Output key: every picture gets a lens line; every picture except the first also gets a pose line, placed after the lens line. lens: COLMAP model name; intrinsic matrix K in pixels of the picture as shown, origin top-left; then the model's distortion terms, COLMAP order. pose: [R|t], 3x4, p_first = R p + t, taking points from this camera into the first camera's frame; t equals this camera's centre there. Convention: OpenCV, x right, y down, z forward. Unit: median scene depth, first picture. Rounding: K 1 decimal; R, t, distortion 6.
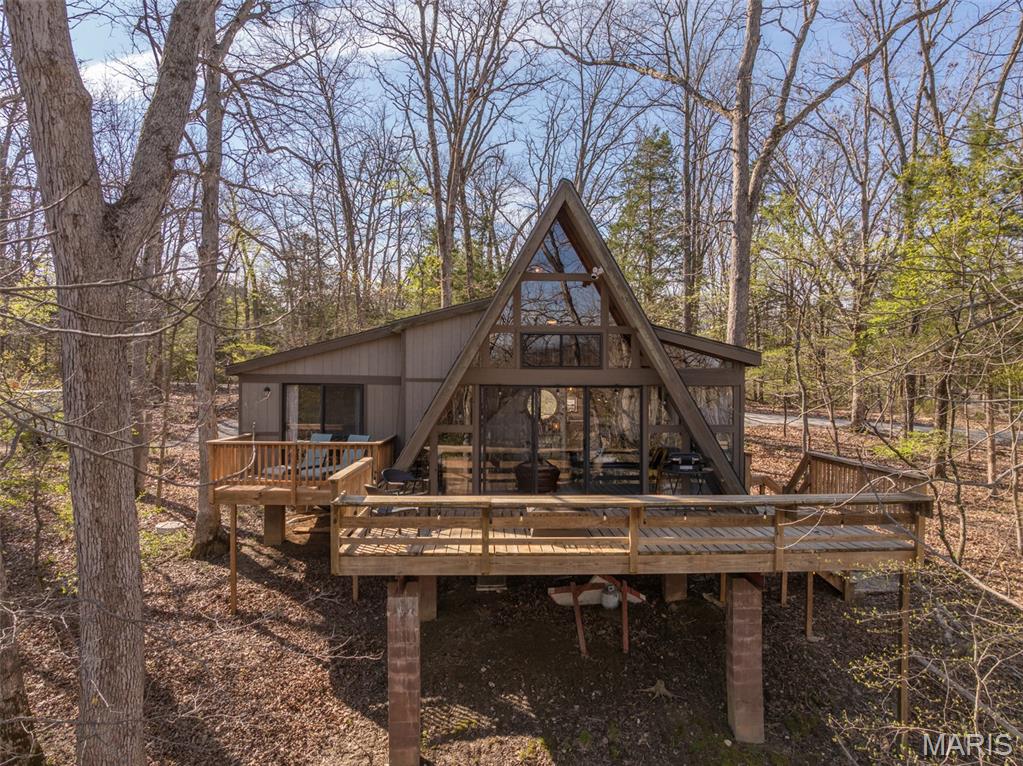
lens RADIAL K [[708.5, 0, 511.5], [0, 708.5, 383.0], [0, 0, 1]] dist [-0.004687, -0.004122]
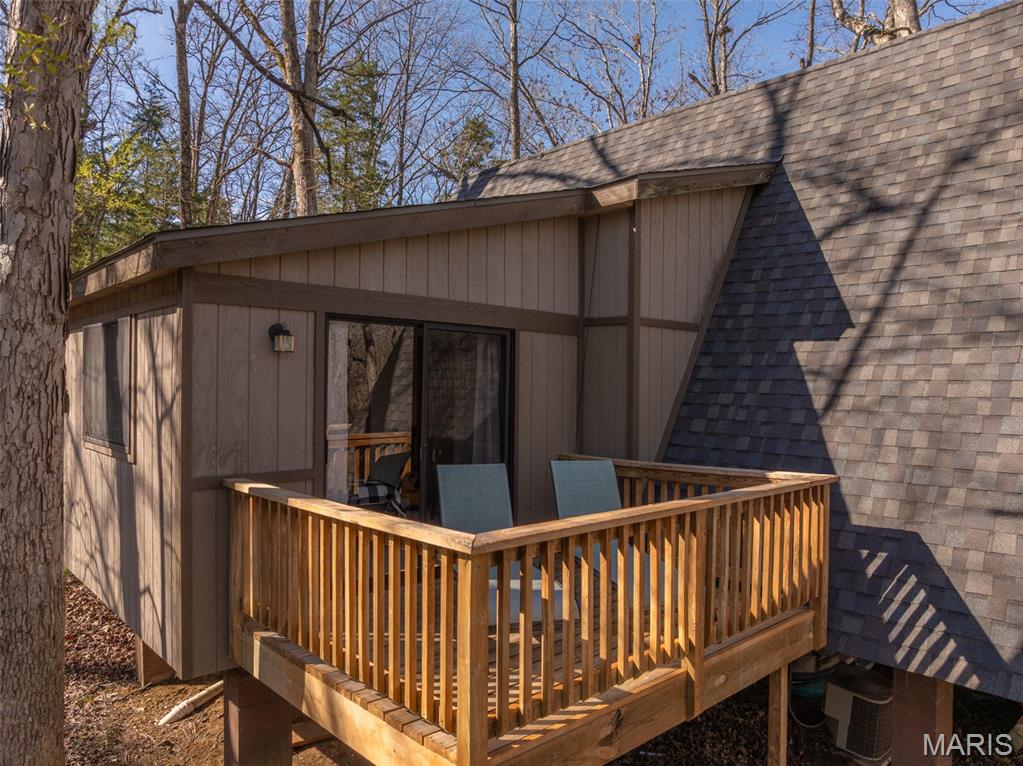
lens RADIAL K [[708.5, 0, 511.5], [0, 708.5, 383.0], [0, 0, 1]] dist [-0.004687, -0.004122]
pose [[0.762239, 0.001049, 0.647294, -0.589811], [-0.004632, 0.999982, 0.003834, 0.037839], [-0.647279, -0.005921, 0.762231, 0.889758]]
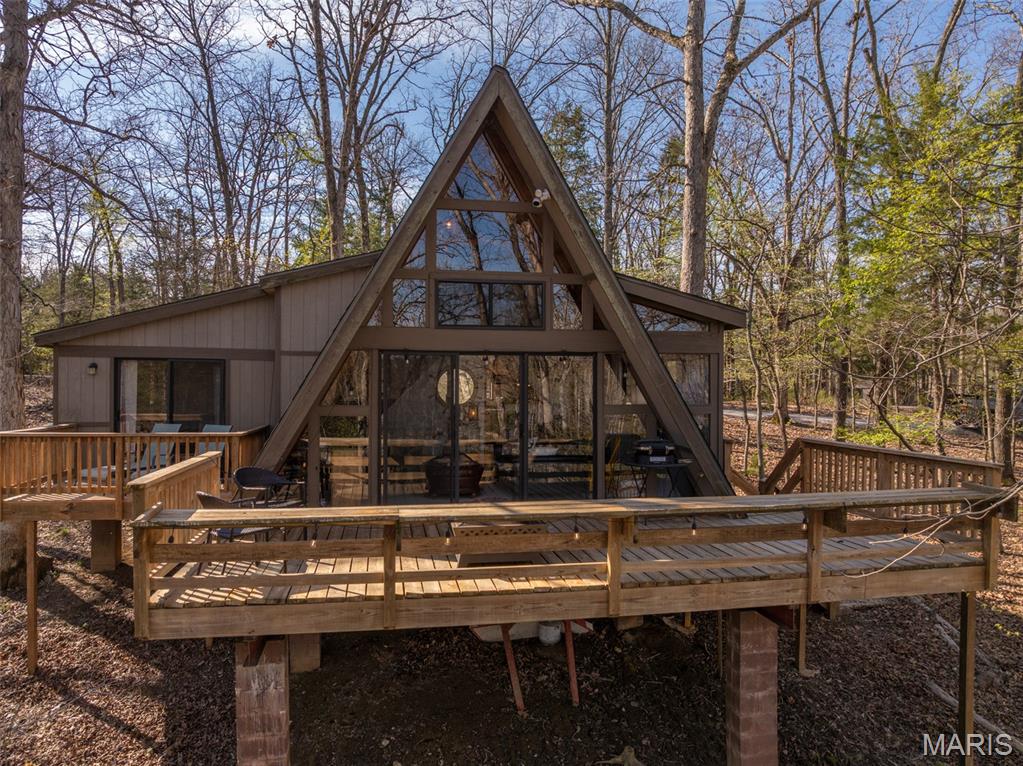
lens RADIAL K [[720.3, 0, 511.5], [0, 720.3, 383.0], [0, 0, 1]] dist [-0.028198, -0.000659]
pose [[0.990057, 0.000069, 0.140670, -0.013038], [-0.000465, 0.999996, 0.002785, 0.031575], [-0.140669, -0.002822, 0.990053, 0.232574]]
